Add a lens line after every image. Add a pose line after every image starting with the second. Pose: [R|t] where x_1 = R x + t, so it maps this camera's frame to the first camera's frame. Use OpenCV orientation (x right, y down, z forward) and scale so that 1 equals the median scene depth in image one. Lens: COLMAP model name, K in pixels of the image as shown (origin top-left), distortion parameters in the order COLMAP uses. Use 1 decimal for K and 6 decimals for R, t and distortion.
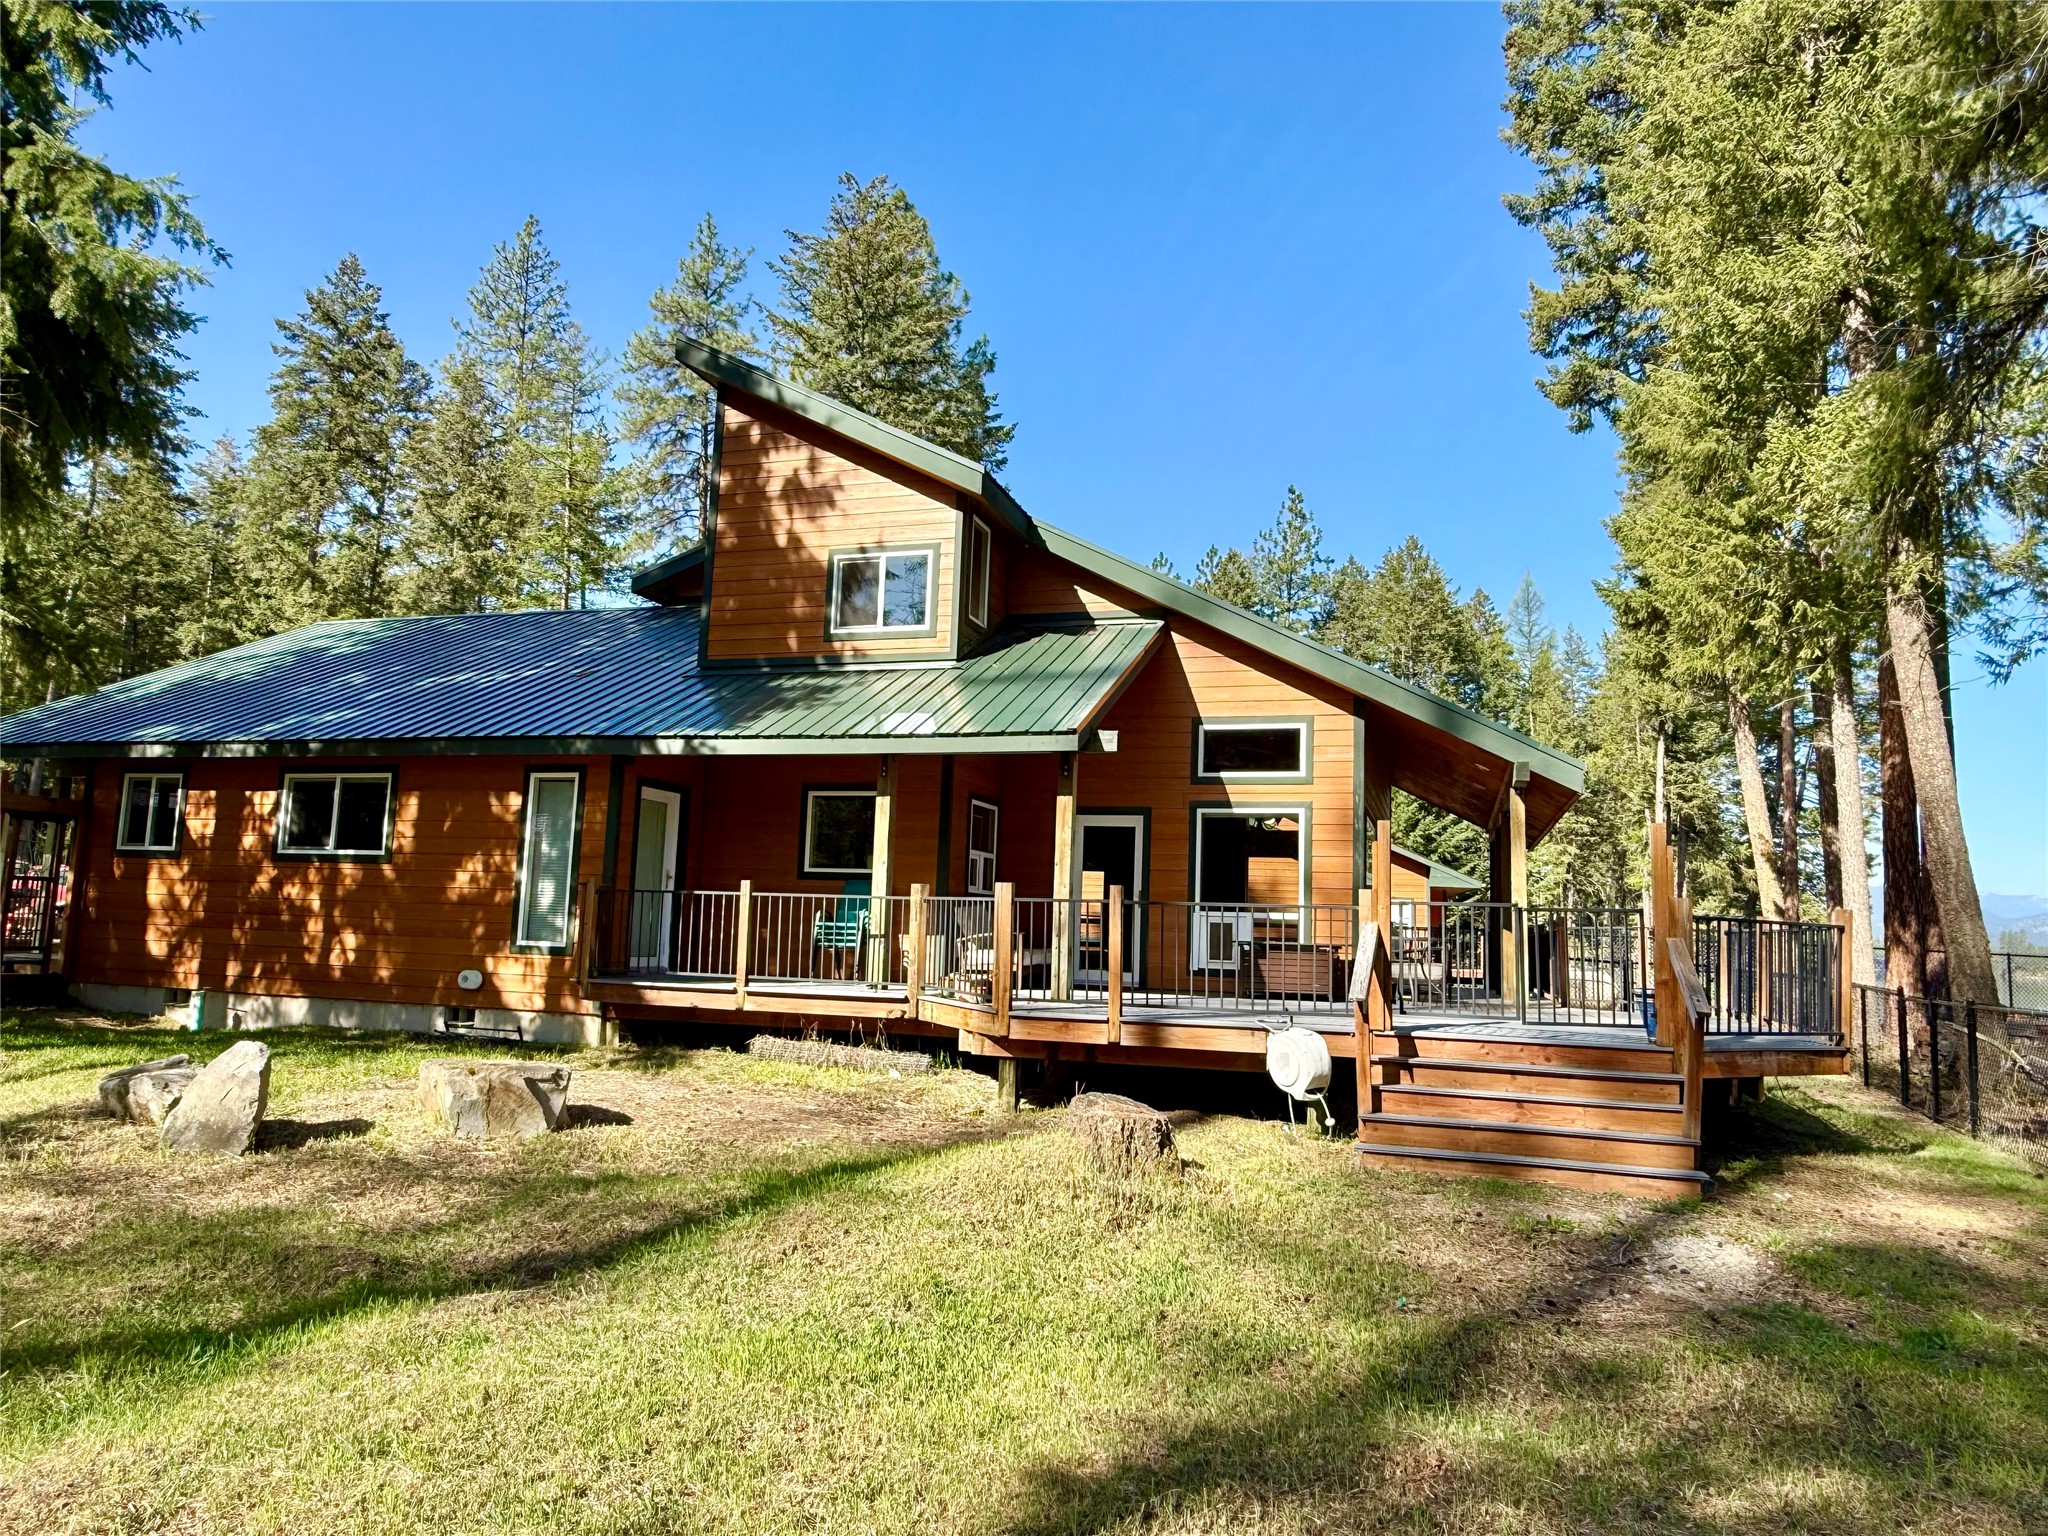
lens RADIAL K [[1303.6, 0, 1024.0], [0, 1303.6, 768.0], [0, 0, 1]] dist [-0.000771, 0.000324]
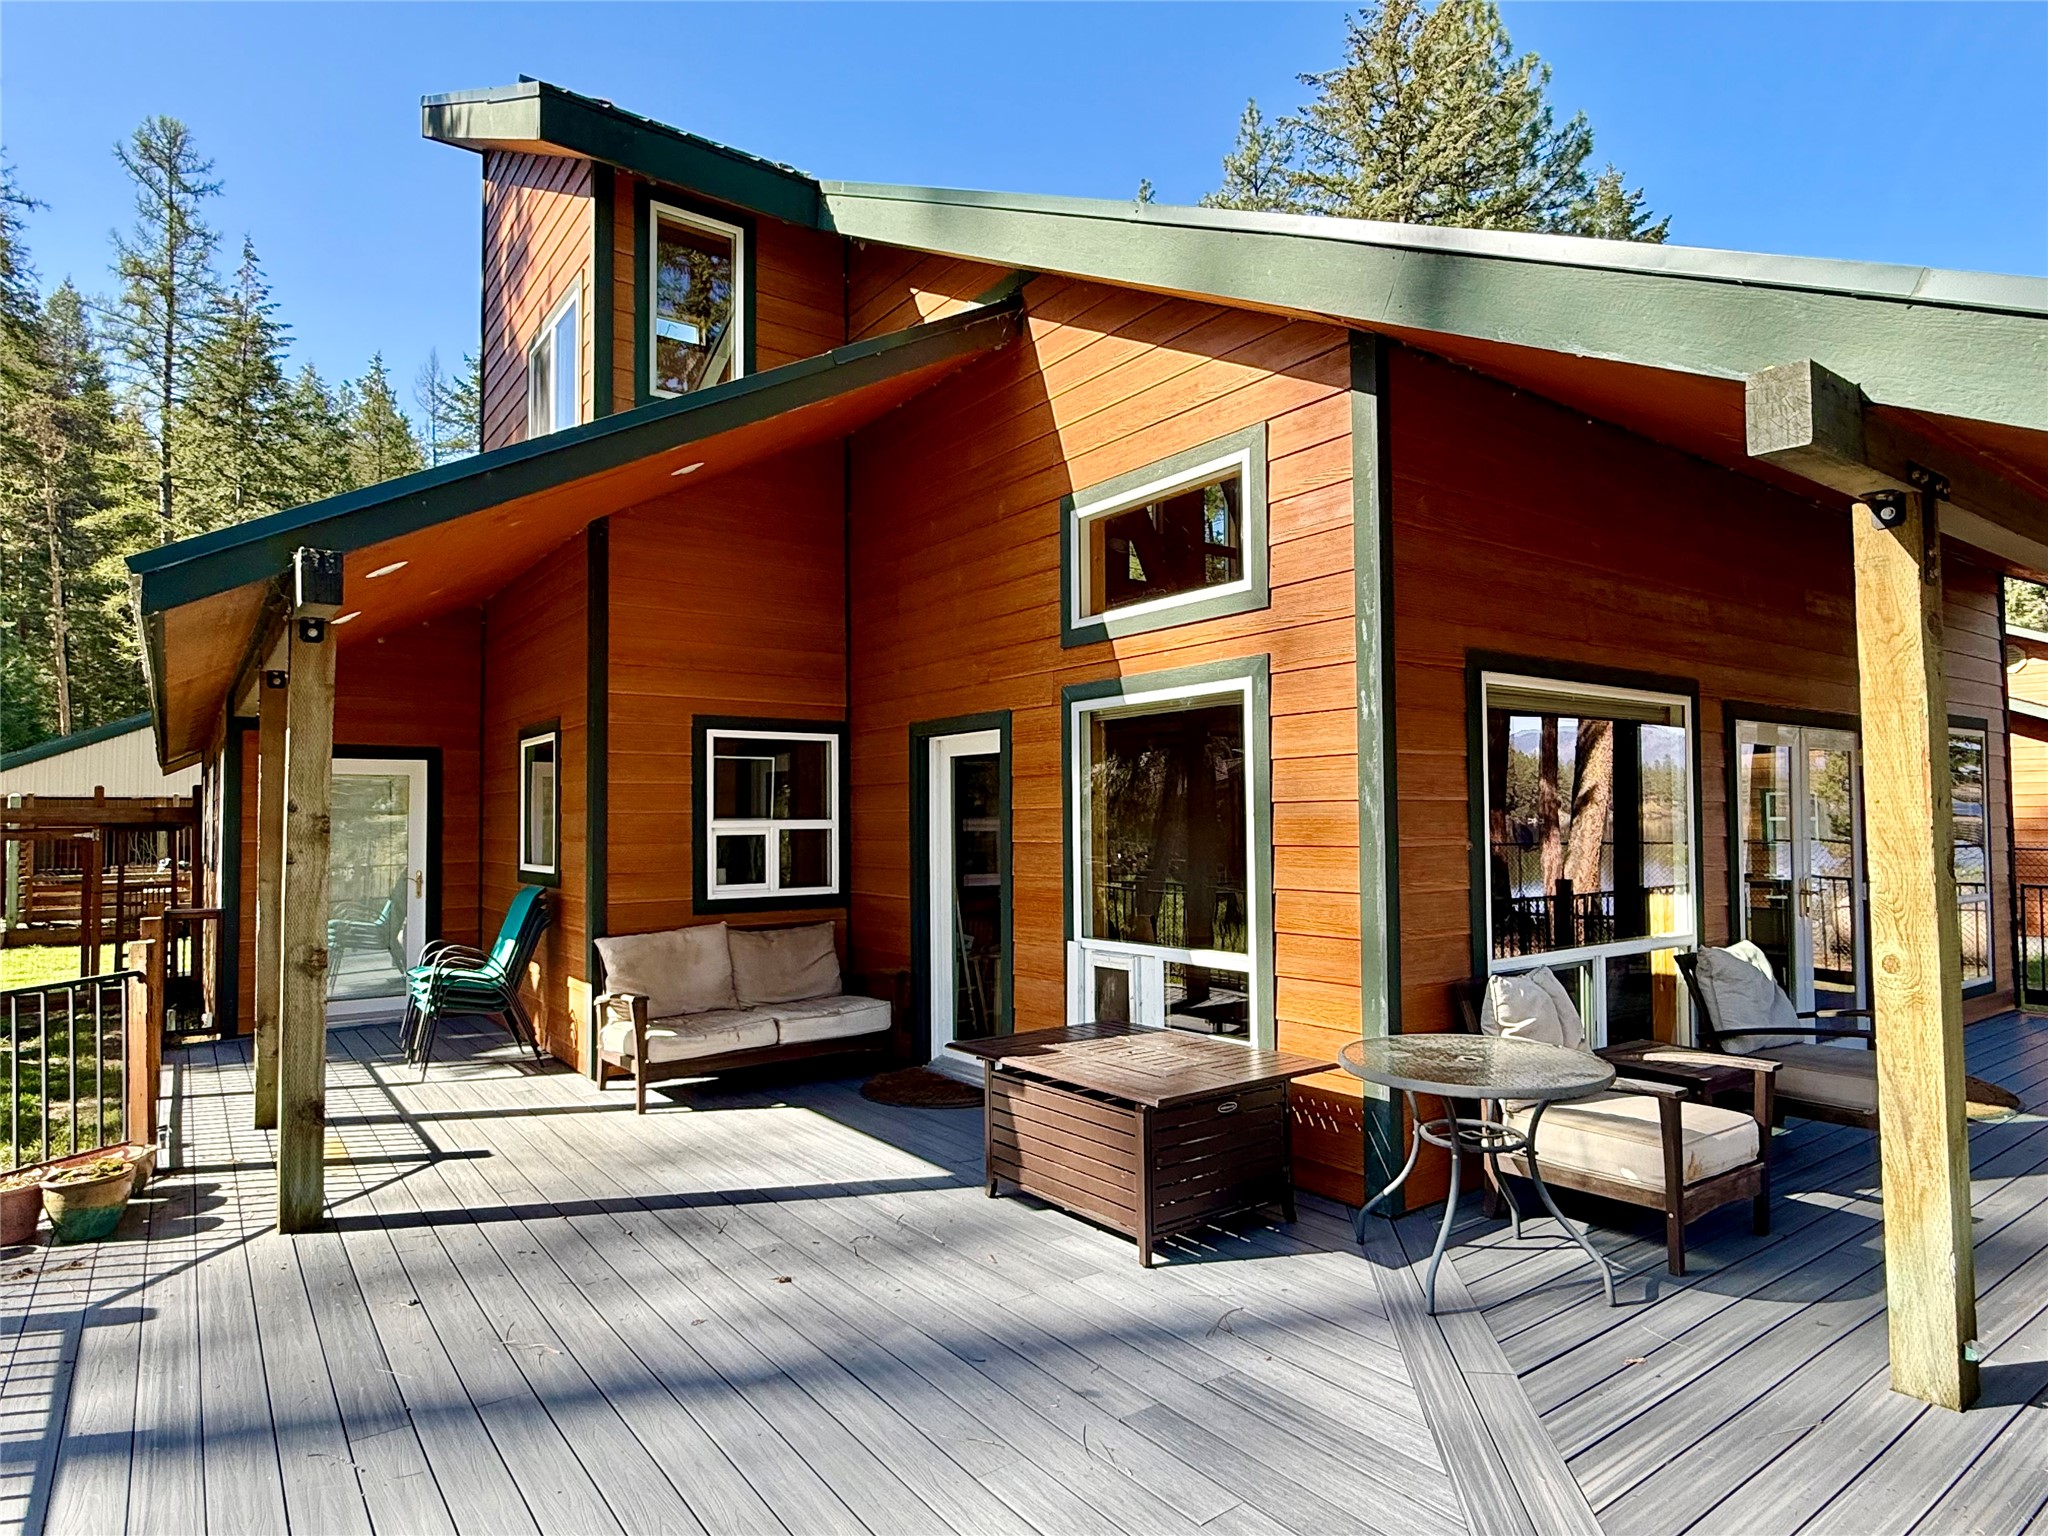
lens RADIAL K [[1162.4, 0, 1027.8], [0, 1162.4, 770.7], [0, 0, 1]] dist [-0.002184, -0.000347]
pose [[0.808188, -0.068360, -0.584944, 0.359935], [0.112272, 0.992909, 0.039084, 0.037990], [0.578124, -0.097260, 0.810131, 0.696704]]
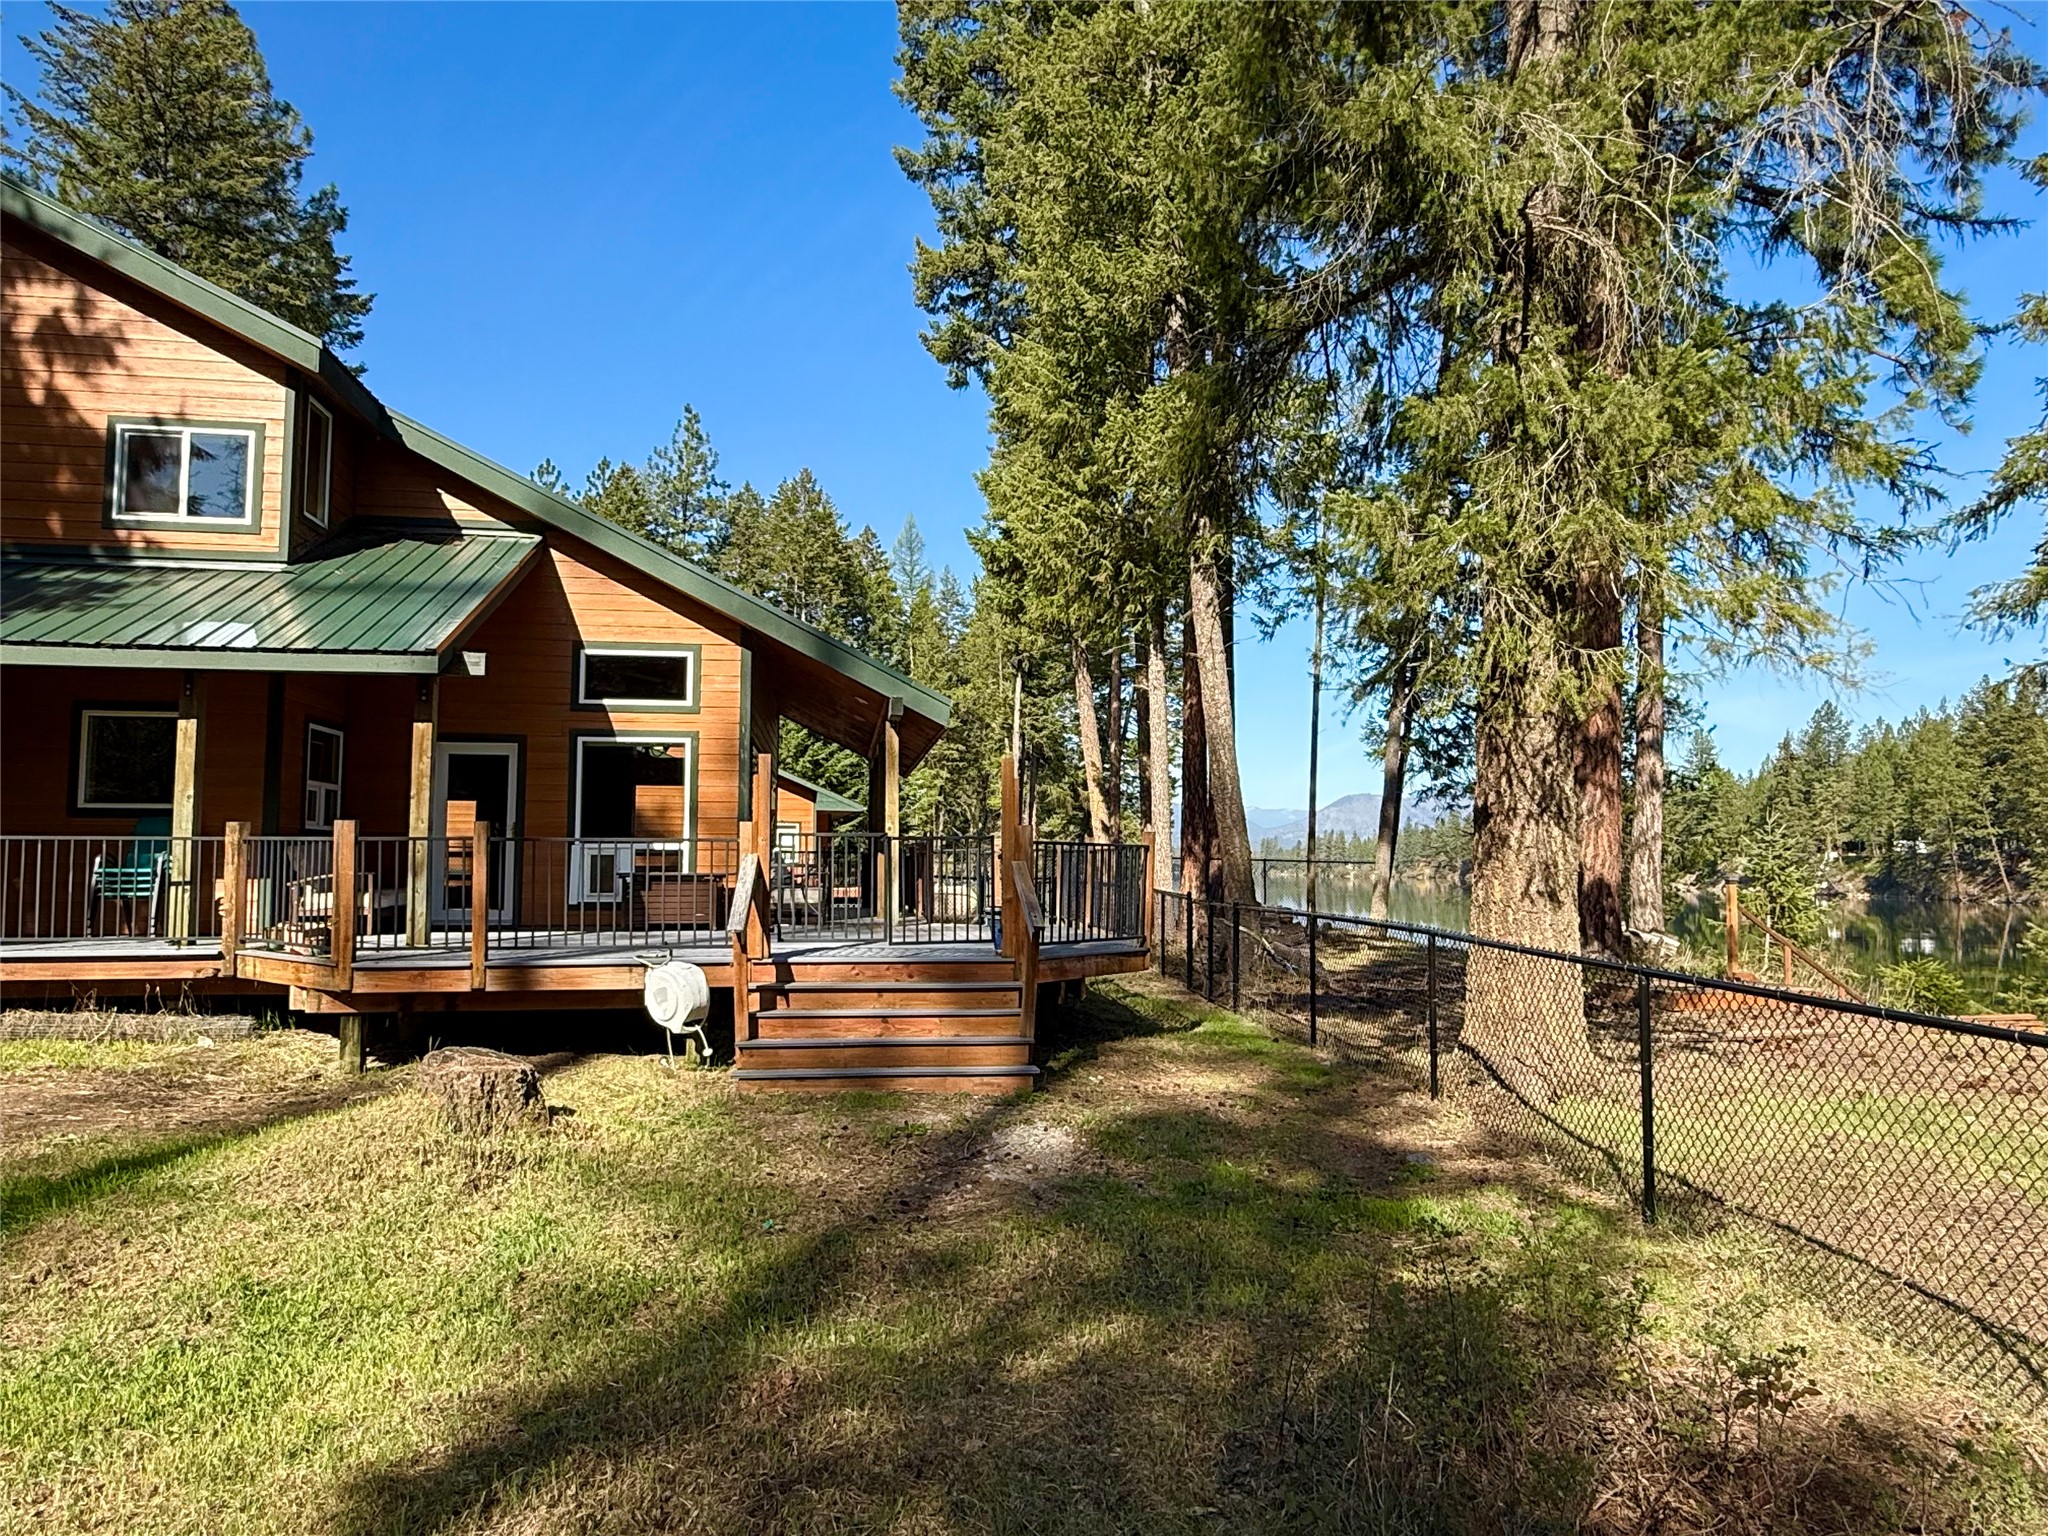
lens RADIAL K [[1291.7, 0, 1022.8], [0, 1291.7, 771.7], [0, 0, 1]] dist [-0.001397, 0.000831]
pose [[0.897006, -0.001151, 0.442017, 0.007324], [-0.025898, 0.998142, 0.055155, -0.004052], [-0.441259, -0.060922, 0.895310, 0.006375]]
